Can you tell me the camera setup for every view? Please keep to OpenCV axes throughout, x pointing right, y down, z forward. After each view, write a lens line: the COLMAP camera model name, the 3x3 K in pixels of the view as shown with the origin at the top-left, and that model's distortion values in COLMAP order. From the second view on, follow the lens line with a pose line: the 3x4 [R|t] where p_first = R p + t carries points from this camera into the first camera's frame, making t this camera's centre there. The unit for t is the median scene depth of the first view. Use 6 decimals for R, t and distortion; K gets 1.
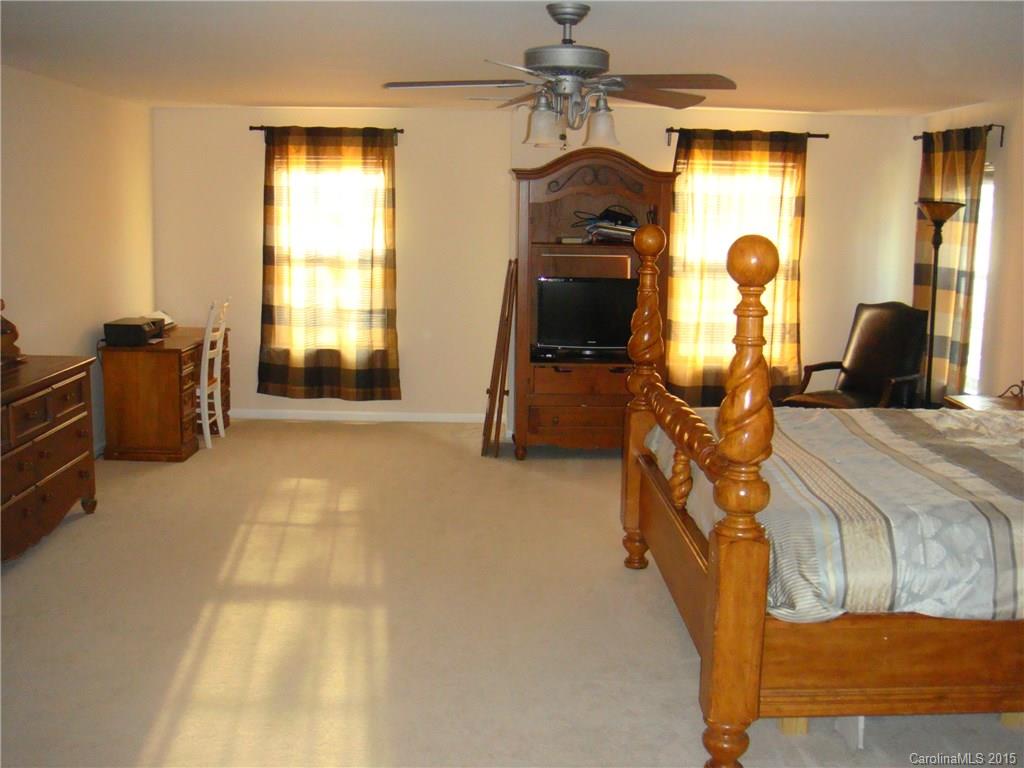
lens RADIAL K [[1070.7, 0, 515.2], [0, 1070.7, 385.4], [0, 0, 1]] dist [-0.135830, 0.000000]
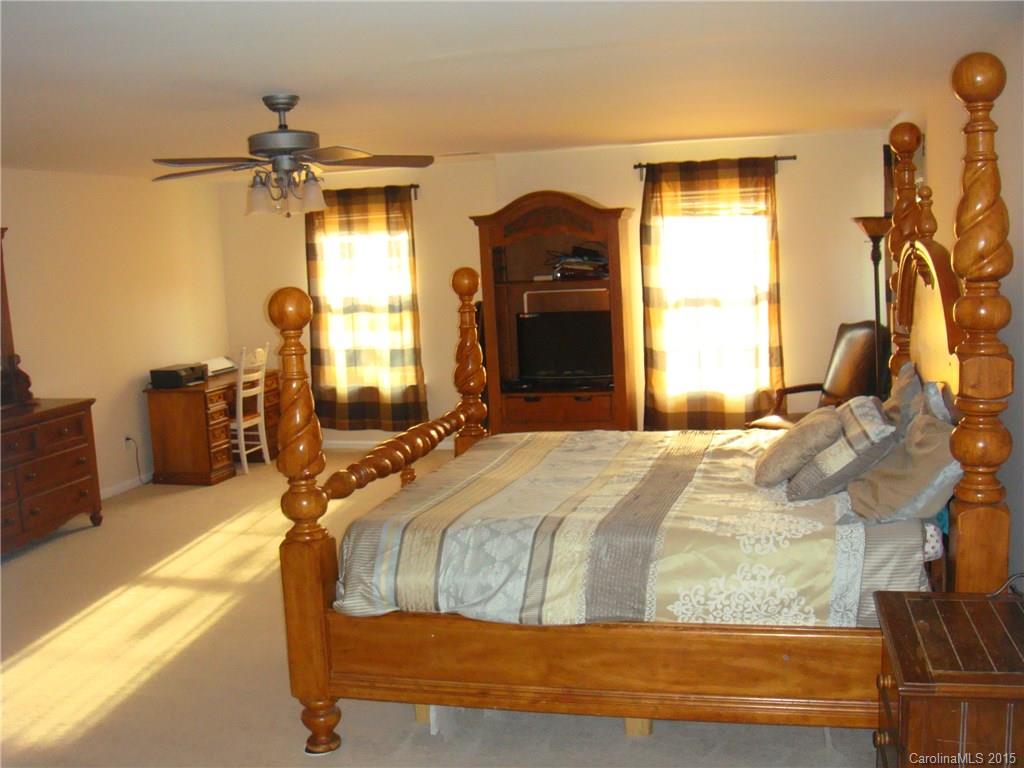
lens RADIAL K [[1070.7, 0, 507.0], [0, 1070.7, 391.8], [0, 0, 1]] dist [-0.135830, 0.000000]
pose [[0.956063, -0.027438, -0.291874, 0.328440], [0.020723, 0.999445, -0.026073, 0.005132], [0.292427, 0.018879, 0.956101, -0.030919]]
